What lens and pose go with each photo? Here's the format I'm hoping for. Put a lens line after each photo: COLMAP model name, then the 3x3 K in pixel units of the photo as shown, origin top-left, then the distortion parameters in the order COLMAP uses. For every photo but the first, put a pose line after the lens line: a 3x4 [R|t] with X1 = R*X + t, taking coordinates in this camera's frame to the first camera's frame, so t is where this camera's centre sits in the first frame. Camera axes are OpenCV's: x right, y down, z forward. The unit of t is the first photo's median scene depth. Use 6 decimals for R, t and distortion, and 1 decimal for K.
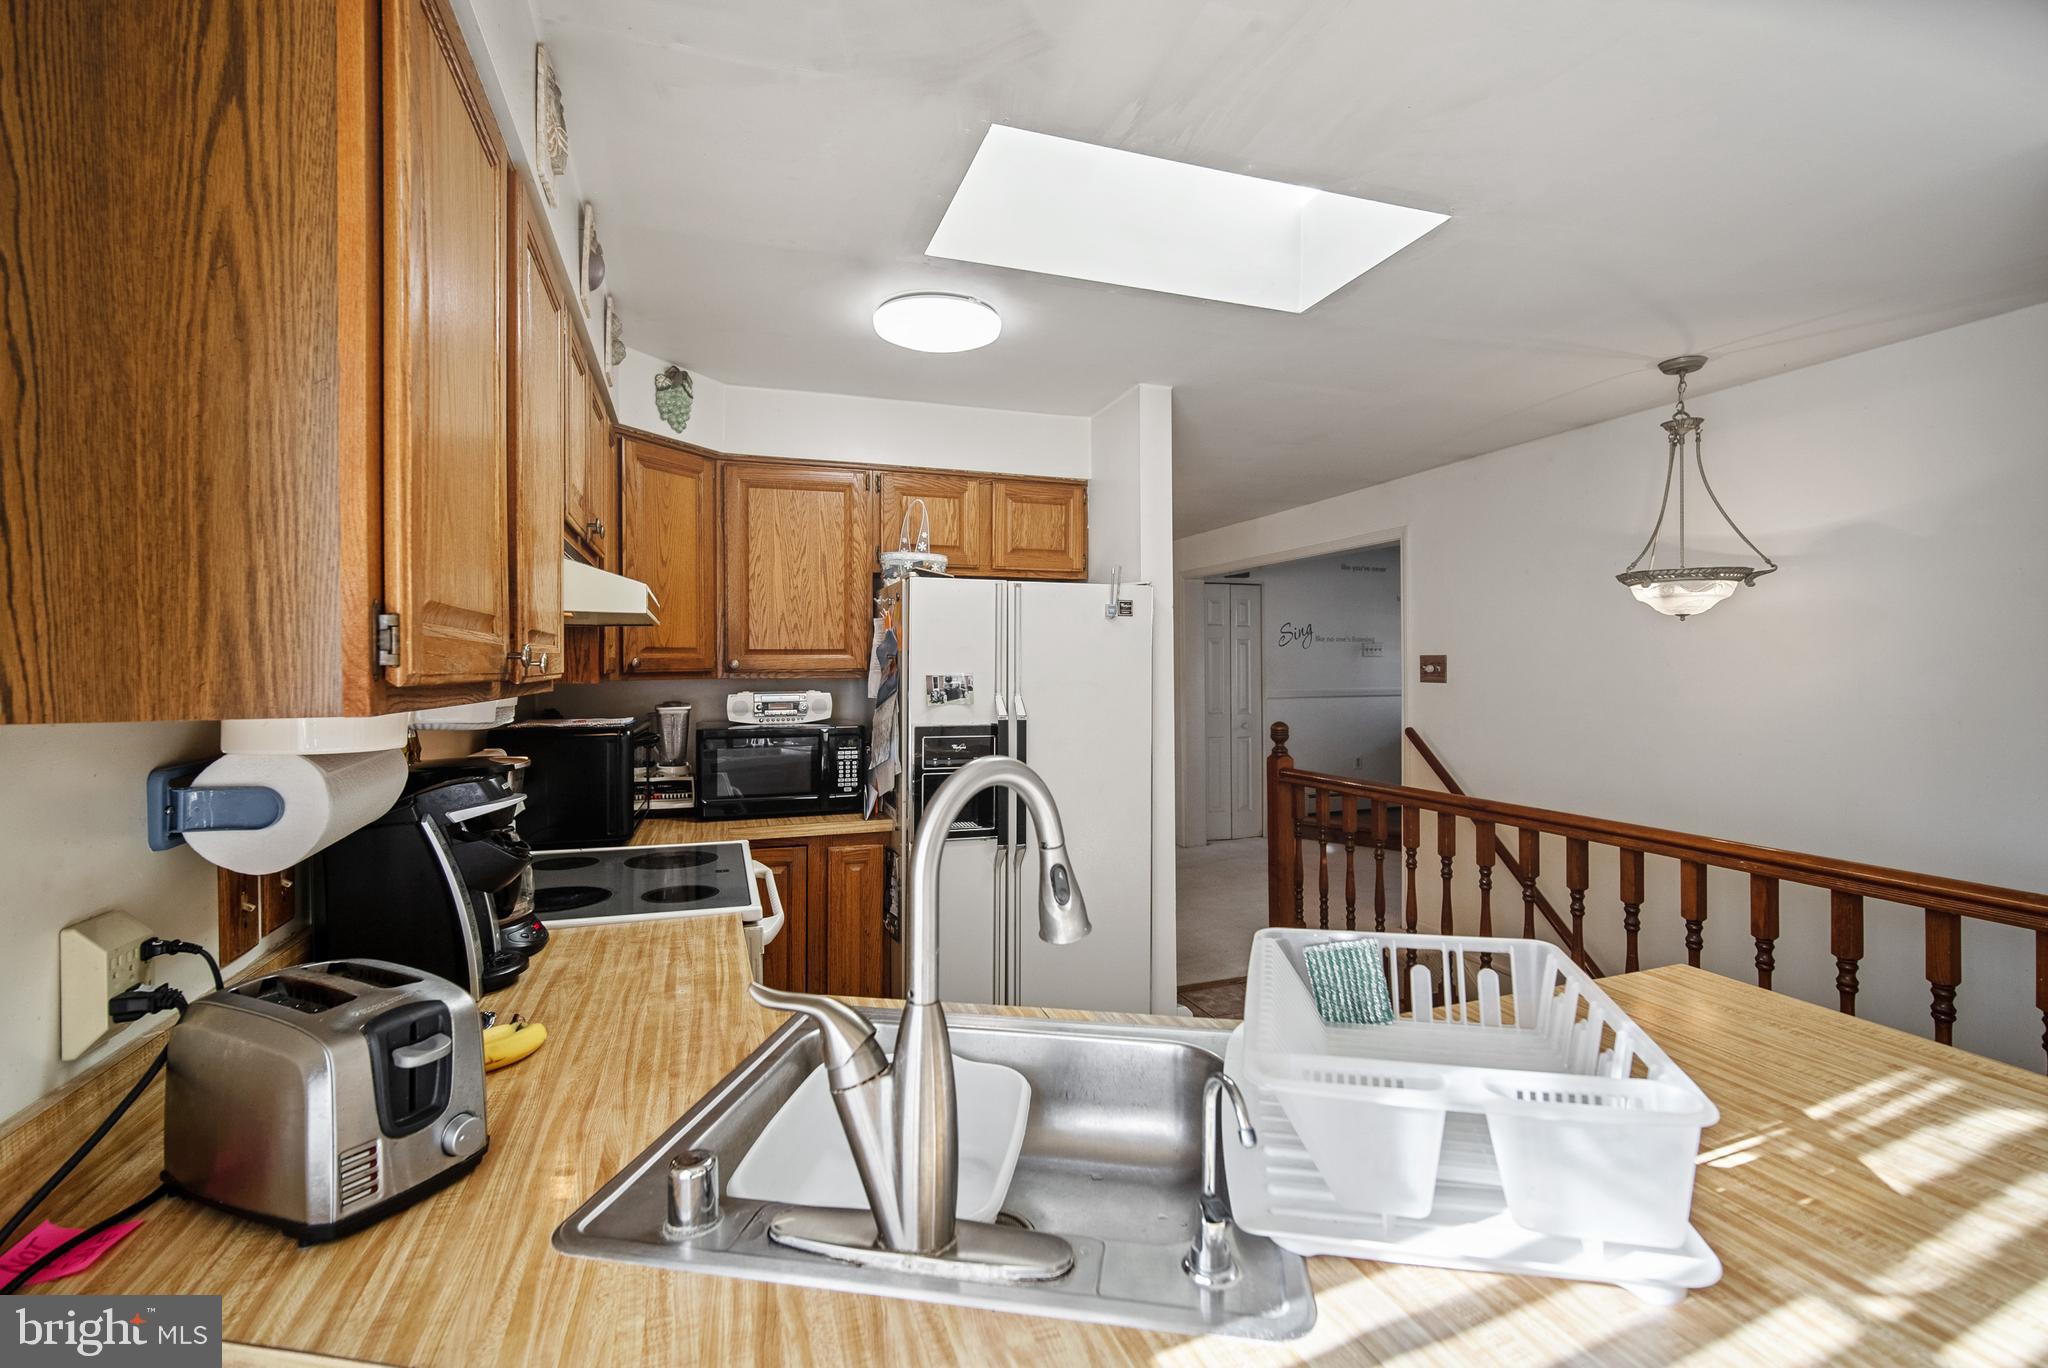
lens RADIAL K [[901.0, 0, 1032.0], [0, 901.0, 670.7], [0, 0, 1]] dist [-0.014040, 0.004939]
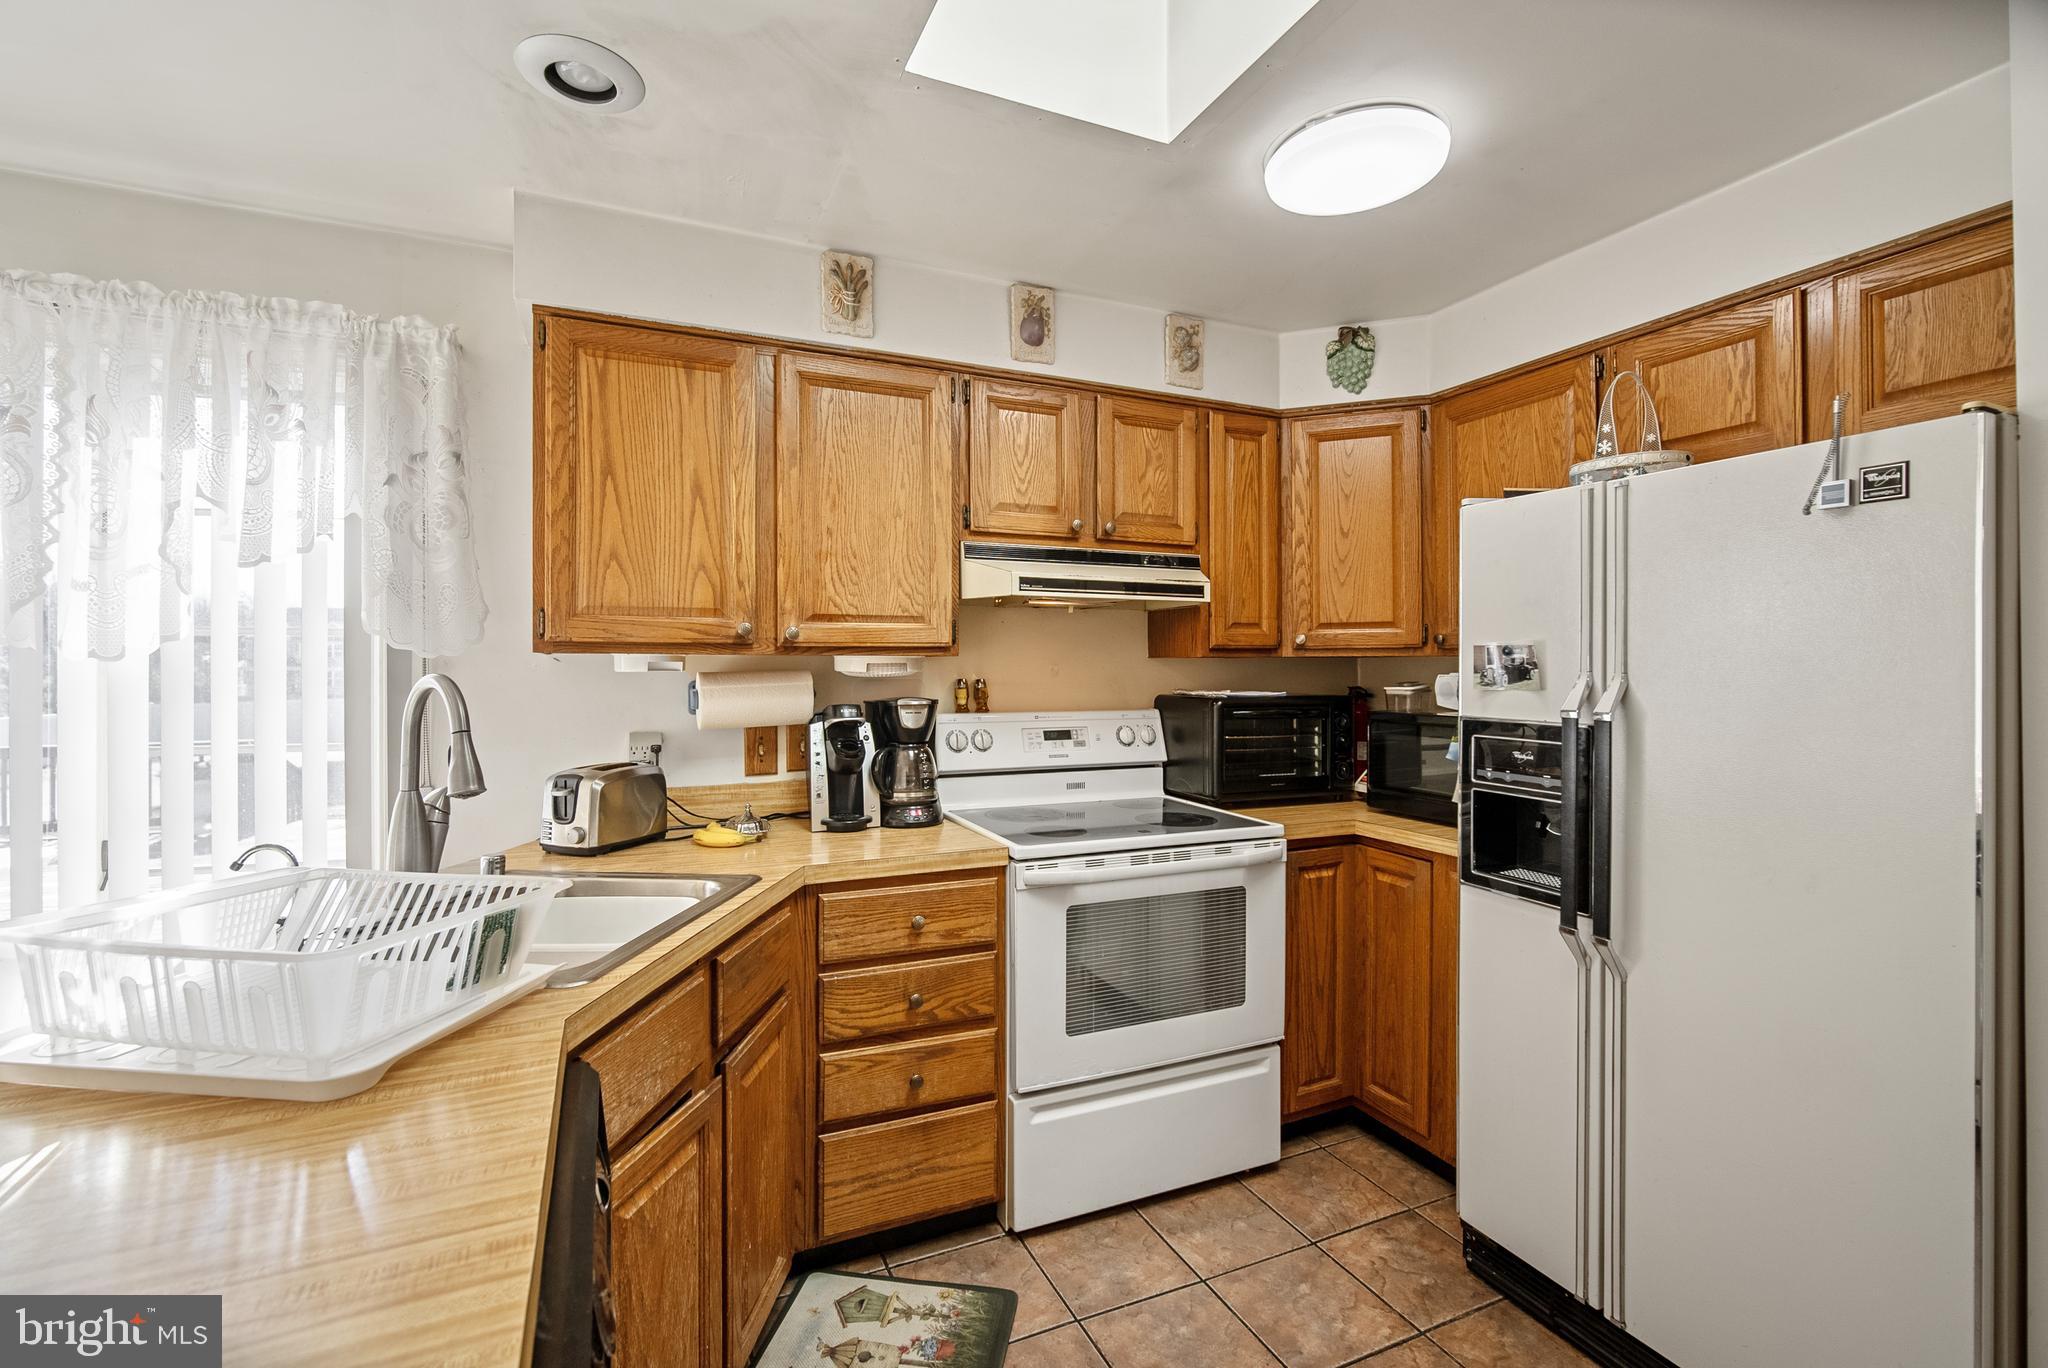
lens RADIAL K [[901.0, 0, 1020.1], [0, 901.0, 667.6], [0, 0, 1]] dist [-0.014040, 0.004939]
pose [[0.074346, 0.004603, -0.997222, 0.522937], [-0.005707, 0.999975, 0.004190, 0.020407], [0.997216, 0.005380, 0.074371, 0.581984]]
